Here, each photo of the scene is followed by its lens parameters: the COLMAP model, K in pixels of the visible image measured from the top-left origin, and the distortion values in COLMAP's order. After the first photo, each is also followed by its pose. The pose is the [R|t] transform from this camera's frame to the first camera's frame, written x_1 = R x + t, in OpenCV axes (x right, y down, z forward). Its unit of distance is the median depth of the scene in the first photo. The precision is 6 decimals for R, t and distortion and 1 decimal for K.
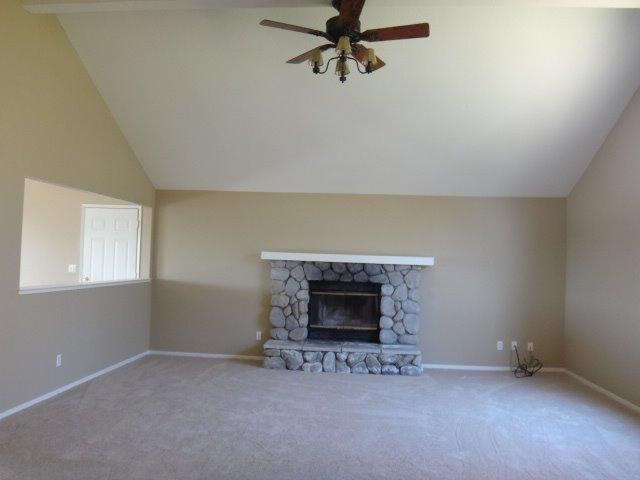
lens RADIAL K [[494.2, 0, 320.0], [0, 494.2, 240.0], [0, 0, 1]] dist [-0.082493, 0.006052]
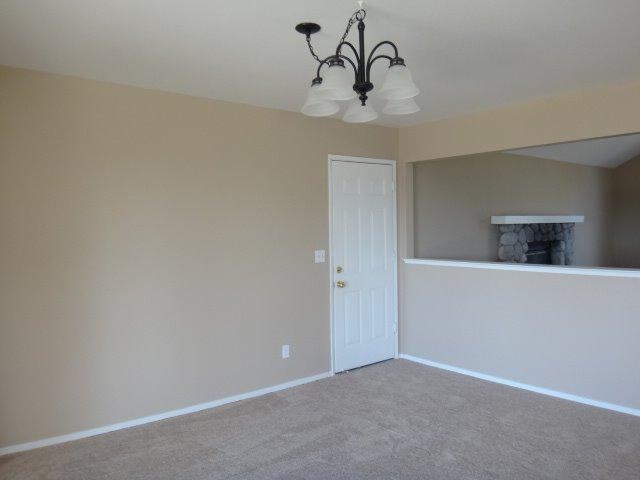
lens RADIAL K [[494.2, 0, 320.0], [0, 494.2, 240.0], [0, 0, 1]] dist [-0.082493, 0.006052]
pose [[0.731655, -0.075500, 0.677481, -1.019418], [0.019546, 0.995763, 0.089860, -0.021672], [-0.681394, -0.052504, 0.730031, 0.572337]]
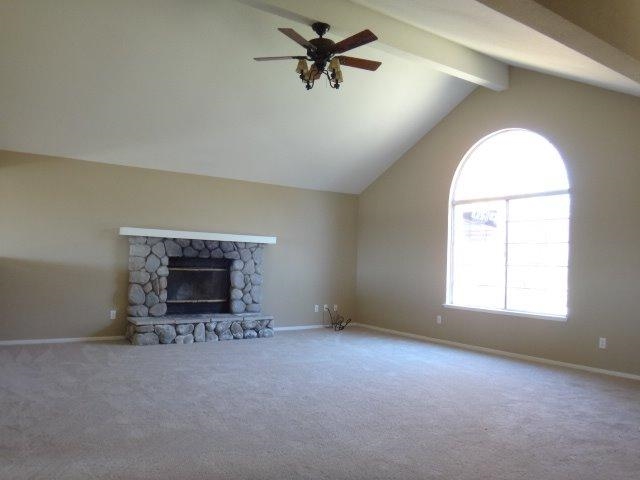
lens RADIAL K [[494.2, 0, 320.0], [0, 494.2, 240.0], [0, 0, 1]] dist [-0.082493, 0.006052]
pose [[0.768920, 0.018406, 0.639079, -0.439356], [-0.037628, 0.999156, 0.016497, 0.018942], [-0.638236, -0.036732, 0.768964, 0.021160]]
